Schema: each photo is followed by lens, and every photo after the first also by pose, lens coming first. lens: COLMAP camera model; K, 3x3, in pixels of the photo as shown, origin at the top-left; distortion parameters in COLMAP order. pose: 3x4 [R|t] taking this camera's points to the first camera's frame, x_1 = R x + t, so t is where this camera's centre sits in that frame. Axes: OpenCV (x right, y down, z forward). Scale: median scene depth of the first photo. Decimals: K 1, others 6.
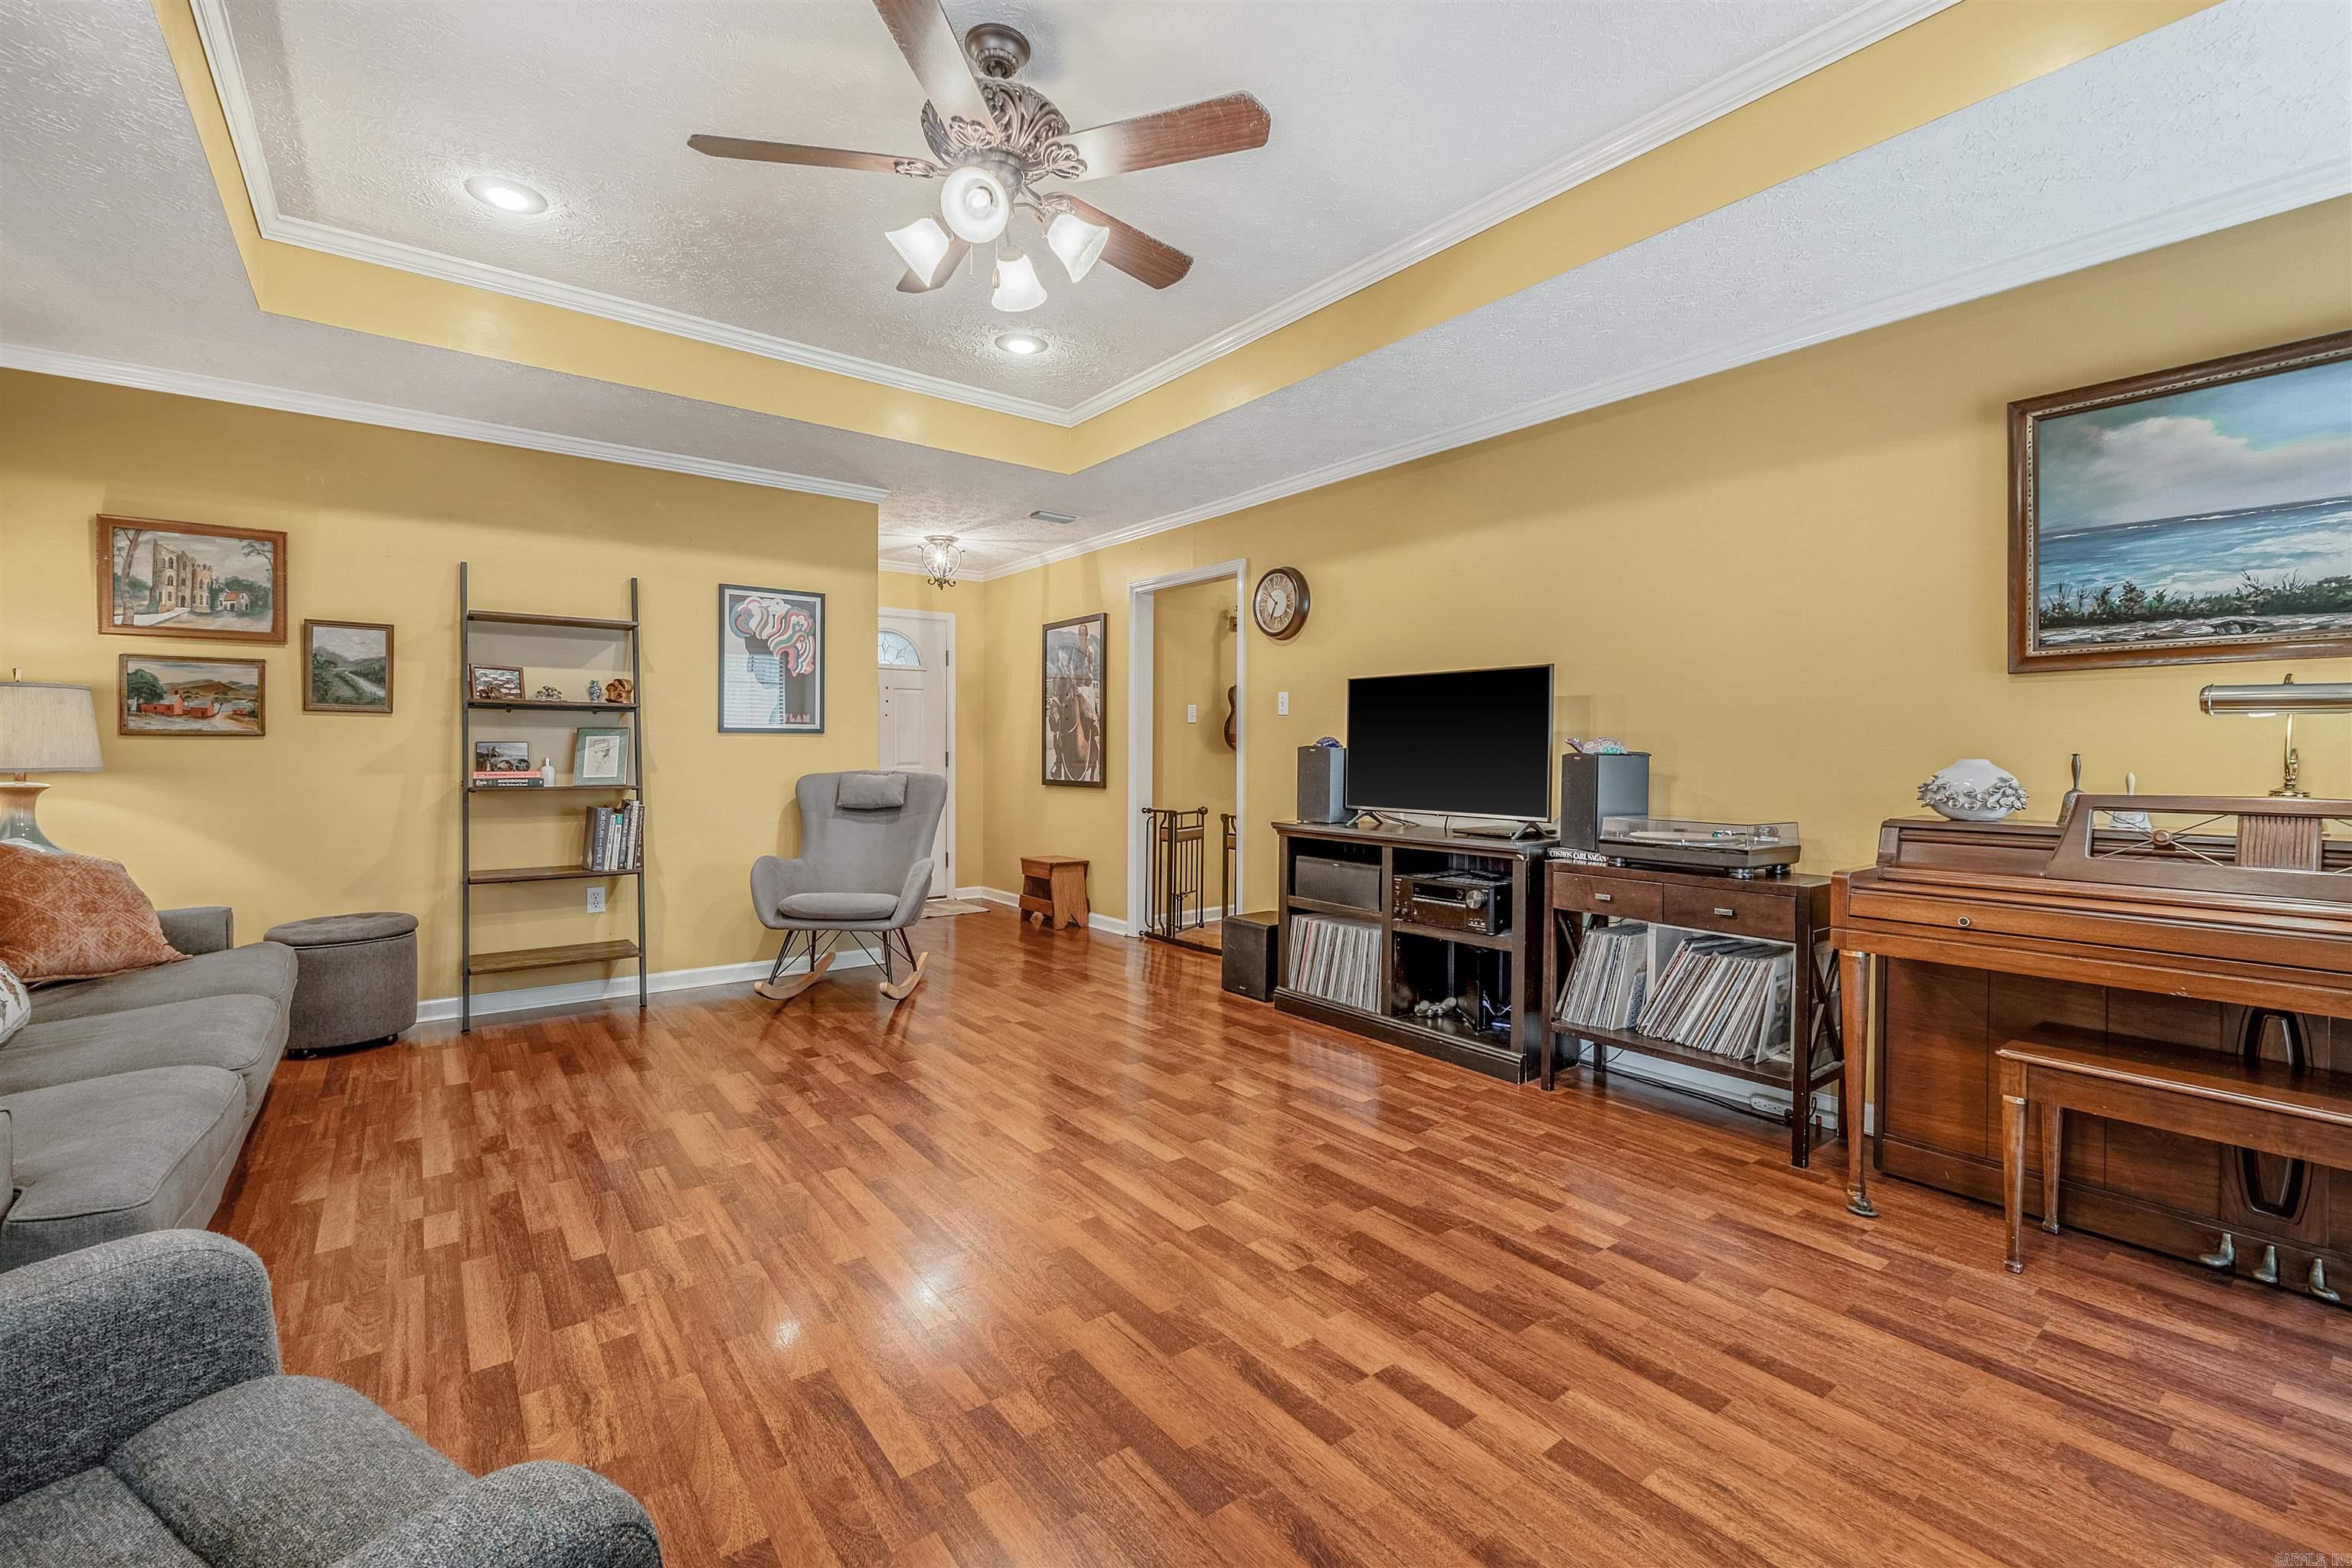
lens RADIAL K [[999.3, 0, 1178.7], [0, 999.3, 757.7], [0, 0, 1]] dist [-0.003284, -0.000728]
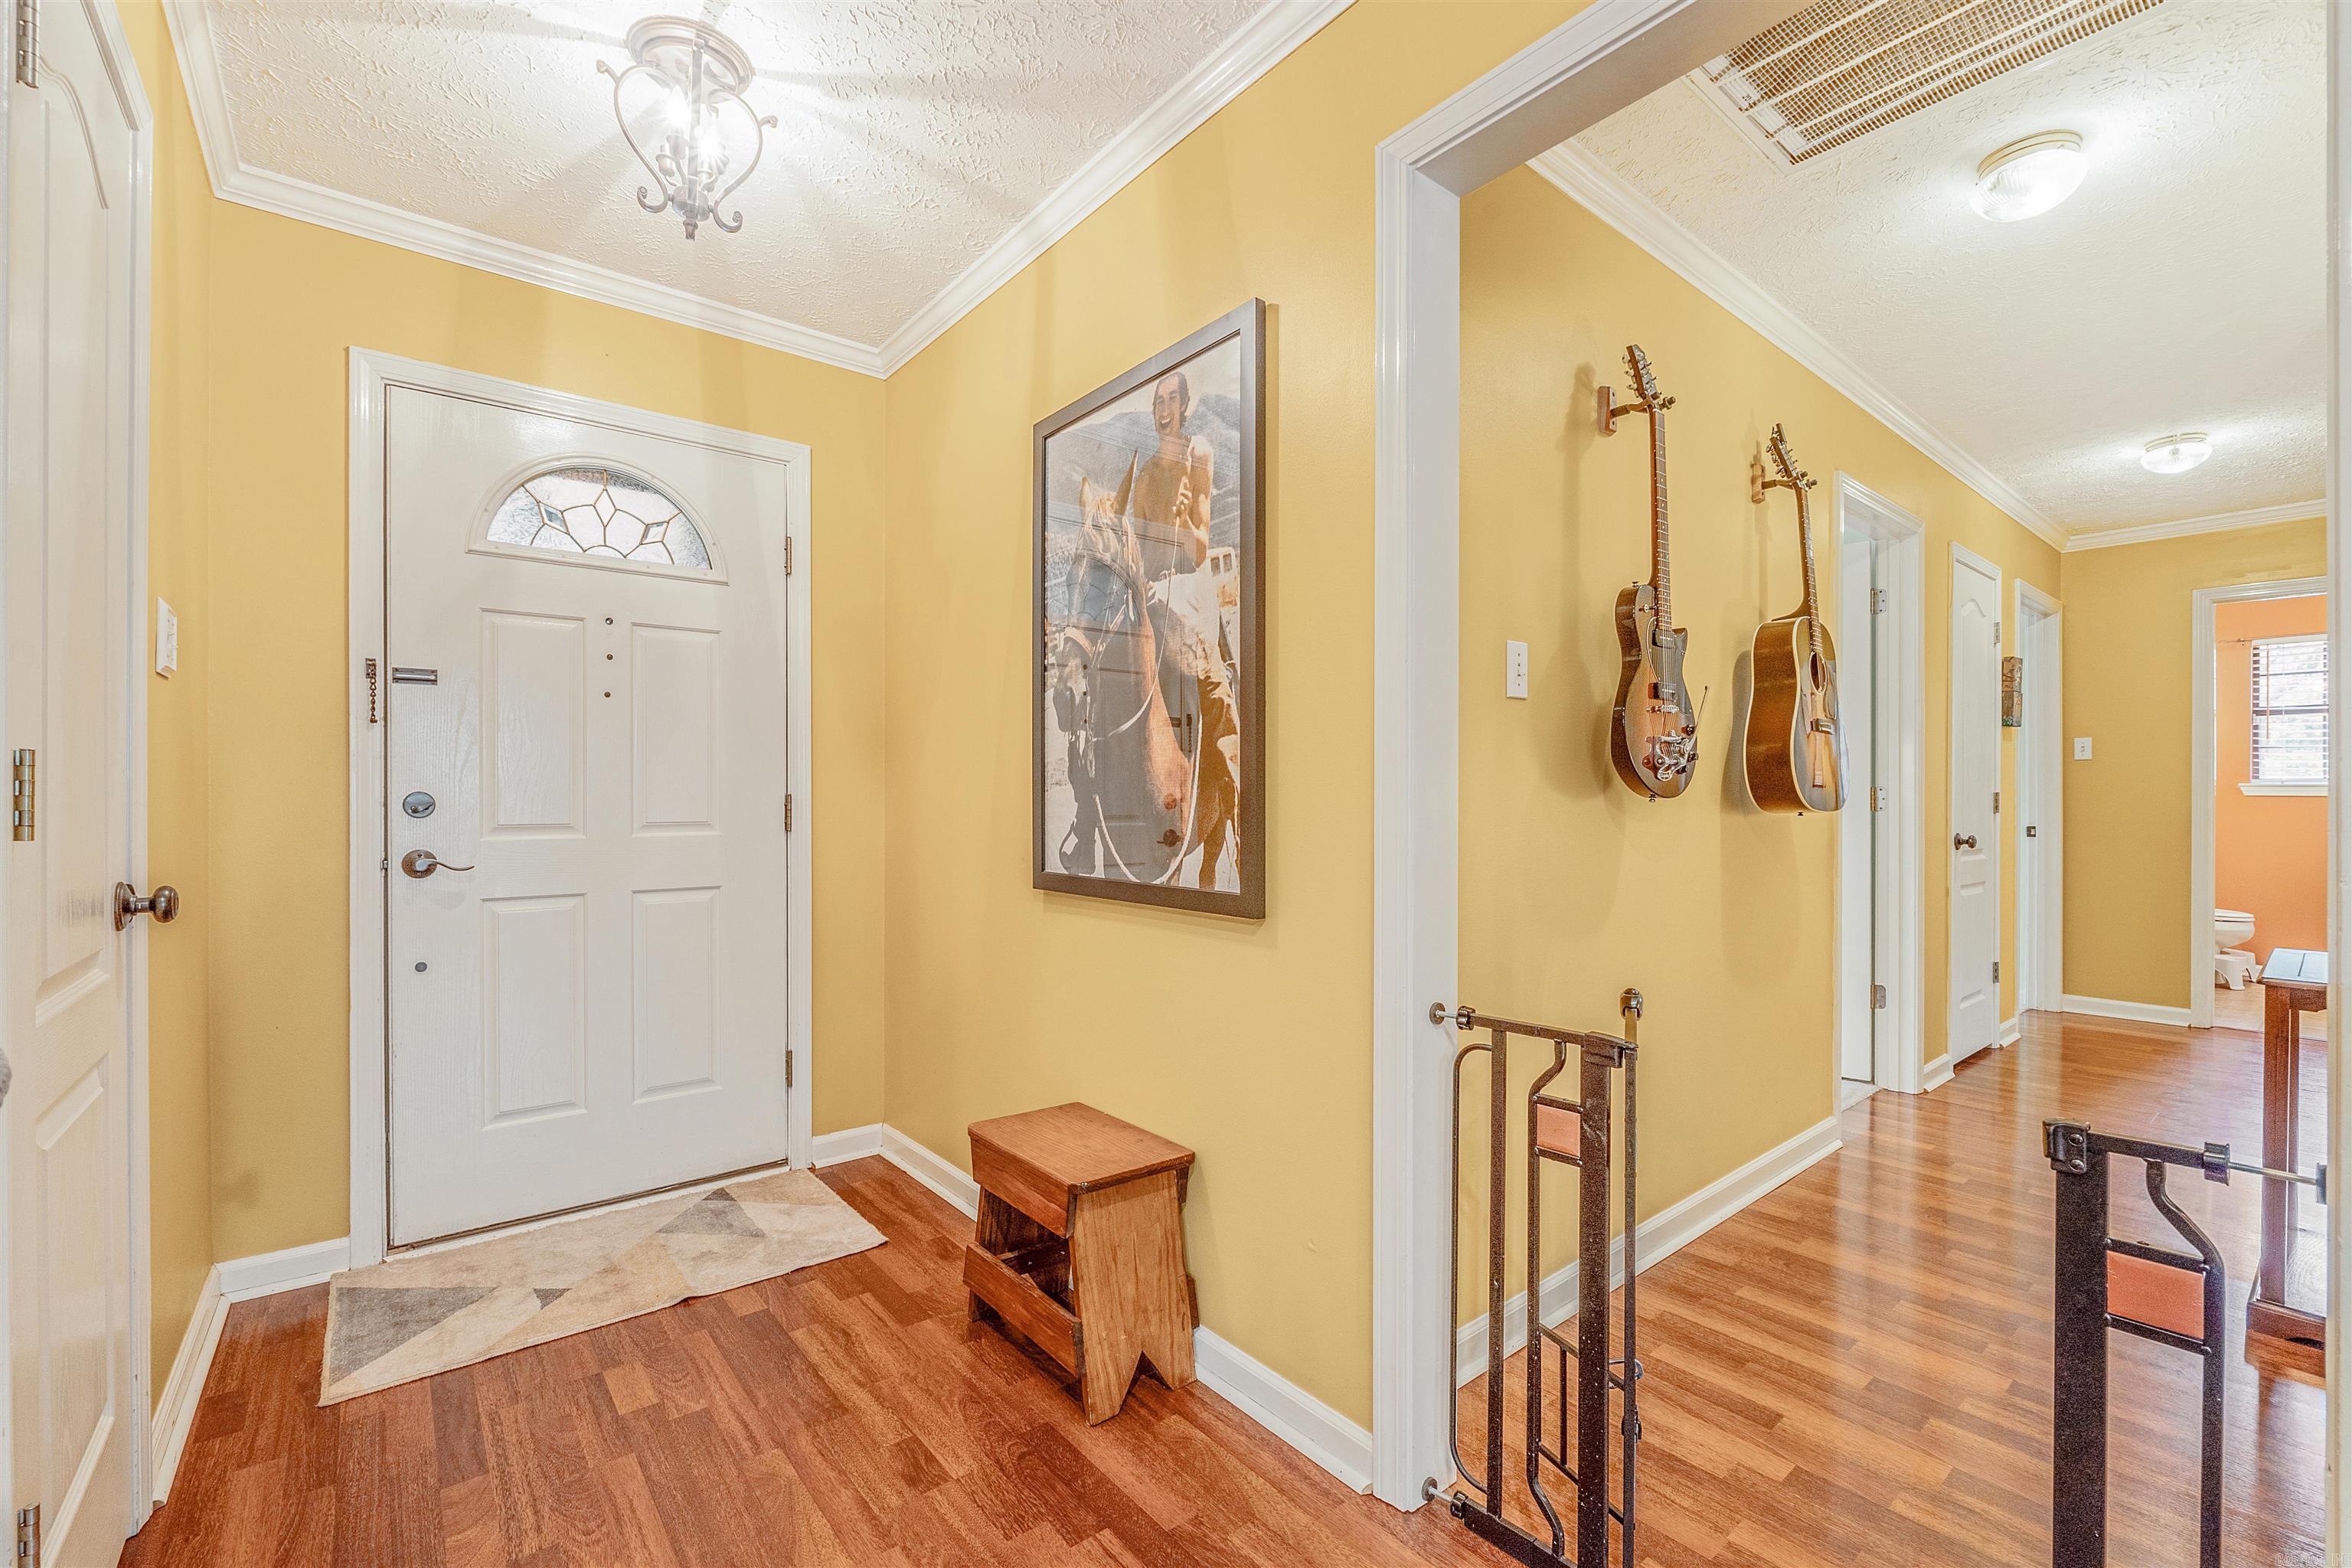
lens RADIAL K [[999.3, 0, 1211.0], [0, 999.3, 785.0], [0, 0, 1]] dist [-0.003284, -0.000728]
pose [[0.998149, -0.002956, 0.060736, -0.158970], [0.003604, 0.999938, -0.010562, -0.007063], [-0.060701, 0.010761, 0.998098, 1.076096]]
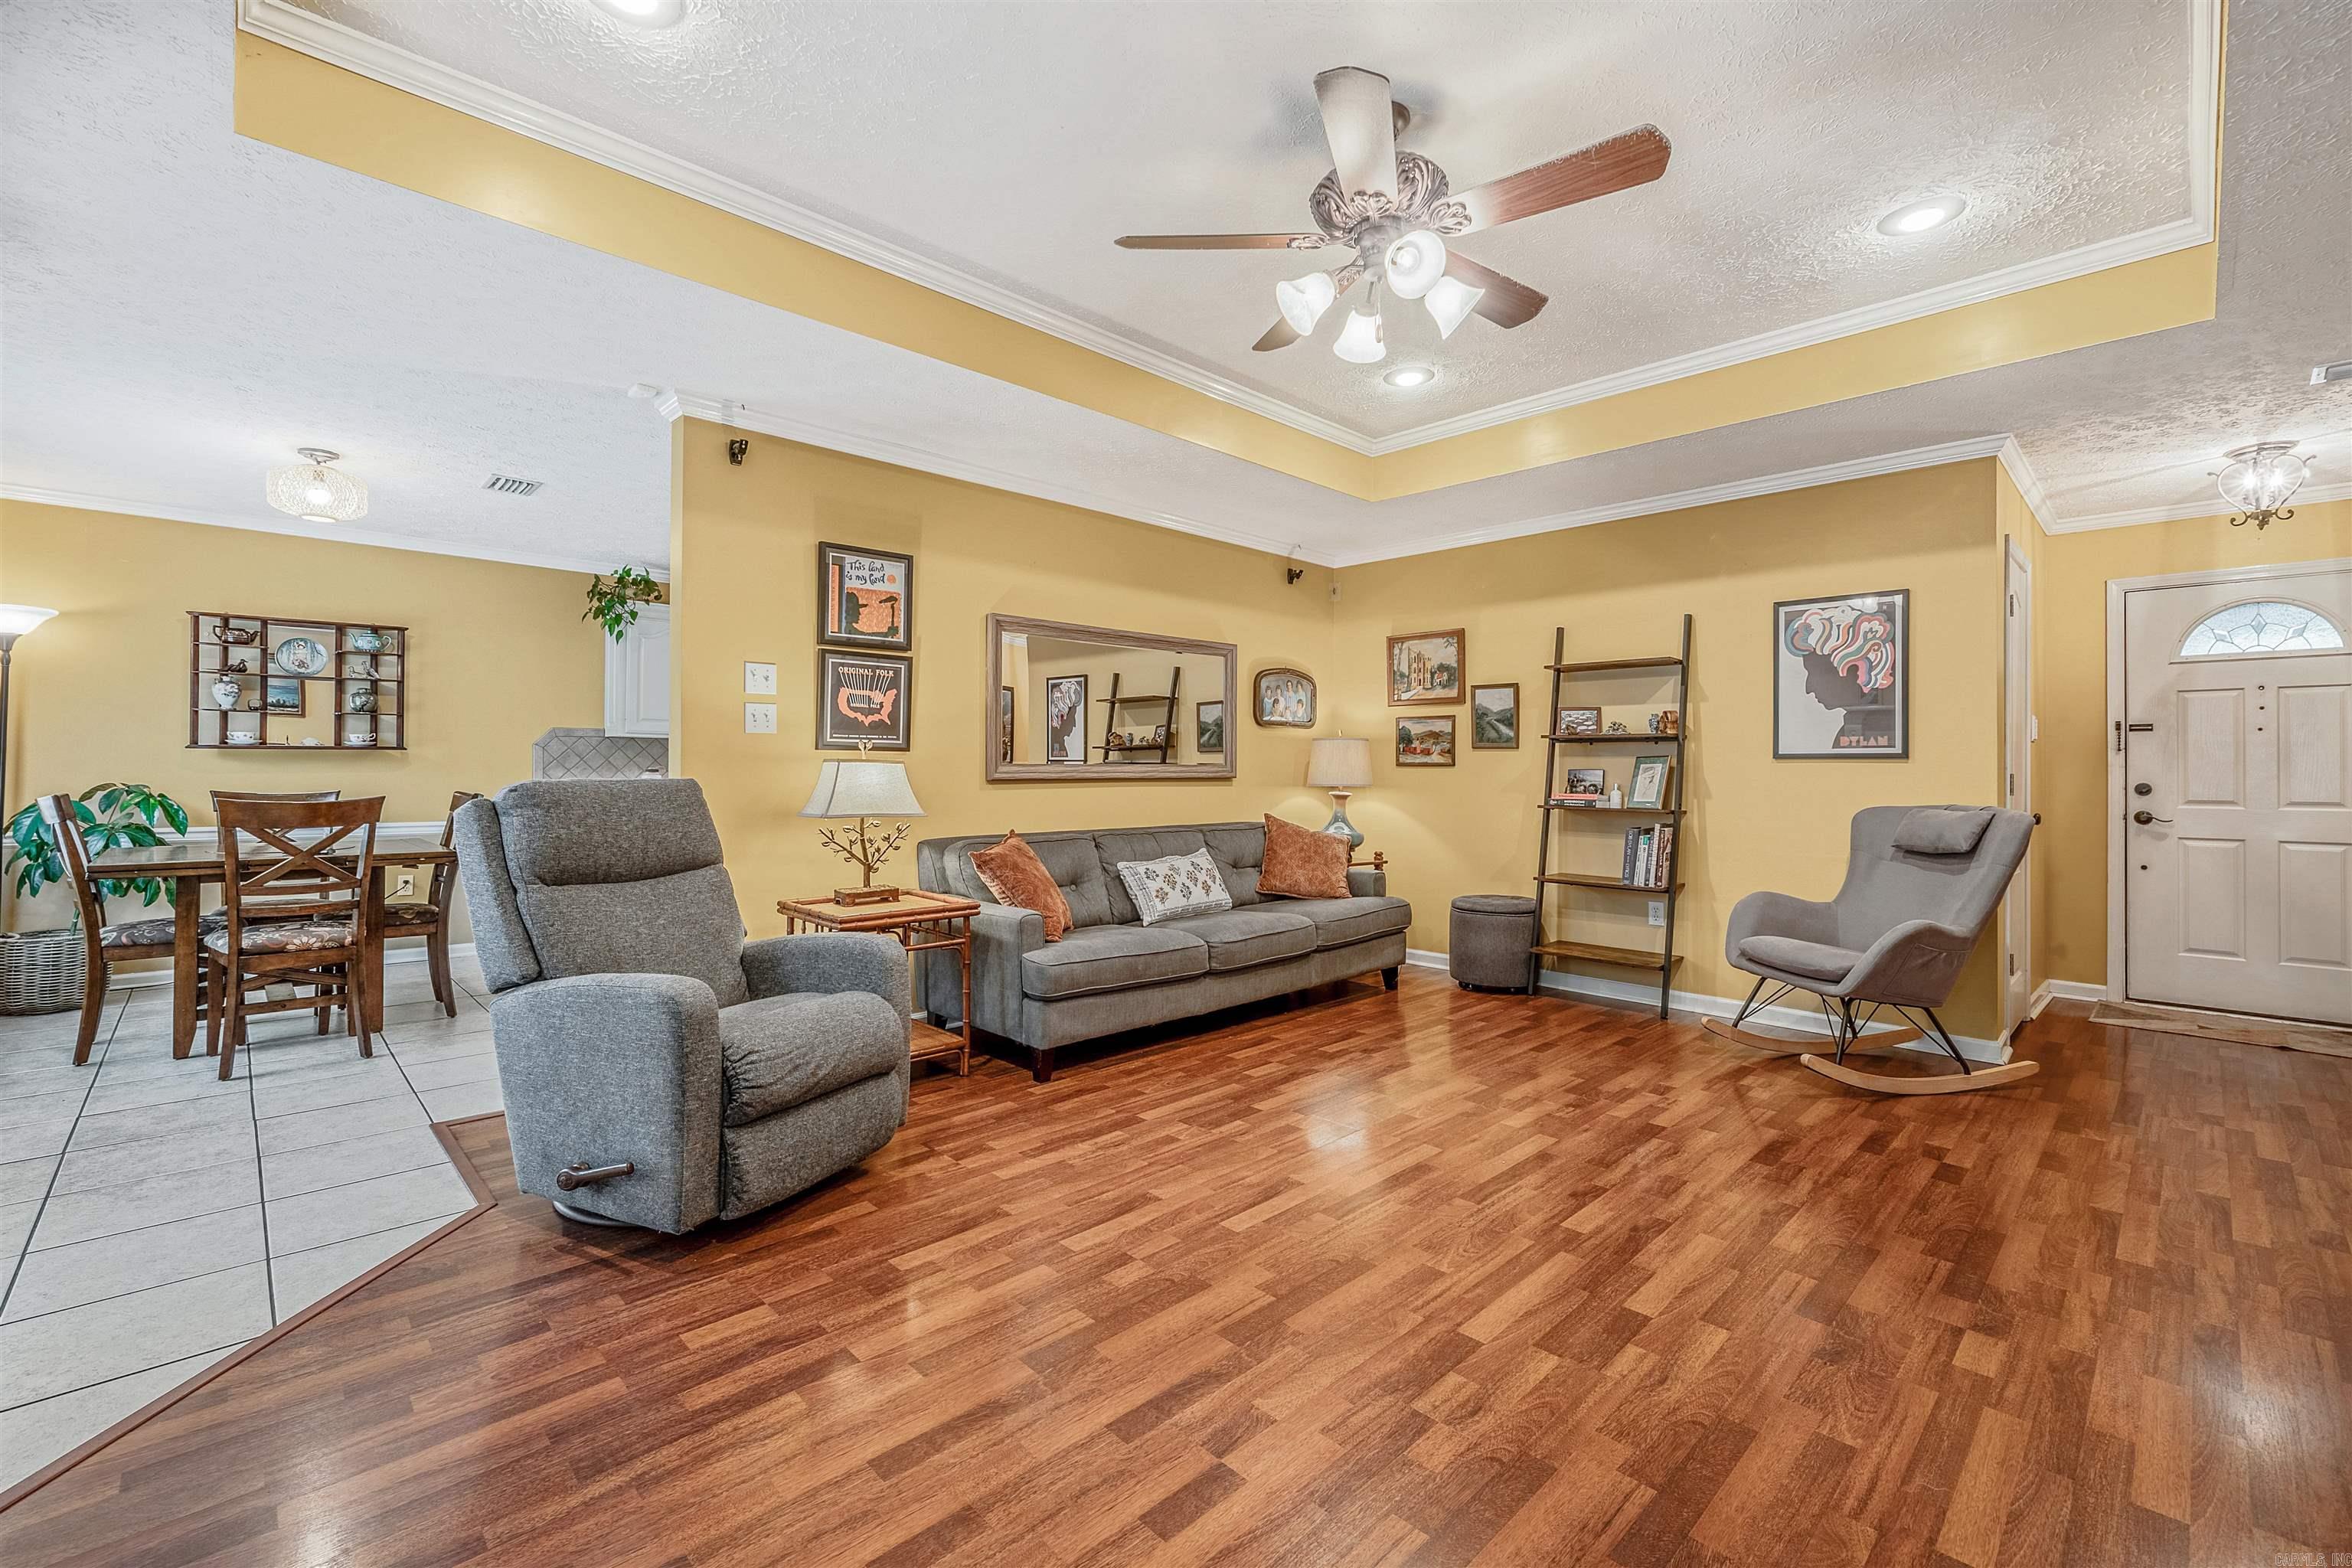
lens RADIAL K [[999.3, 0, 1172.2], [0, 999.3, 769.7], [0, 0, 1]] dist [-0.003284, -0.000728]
pose [[0.110554, -0.003986, -0.993862, 0.488017], [-0.016583, 0.999845, -0.005855, -0.000300], [0.993732, 0.017129, 0.110471, 0.378585]]
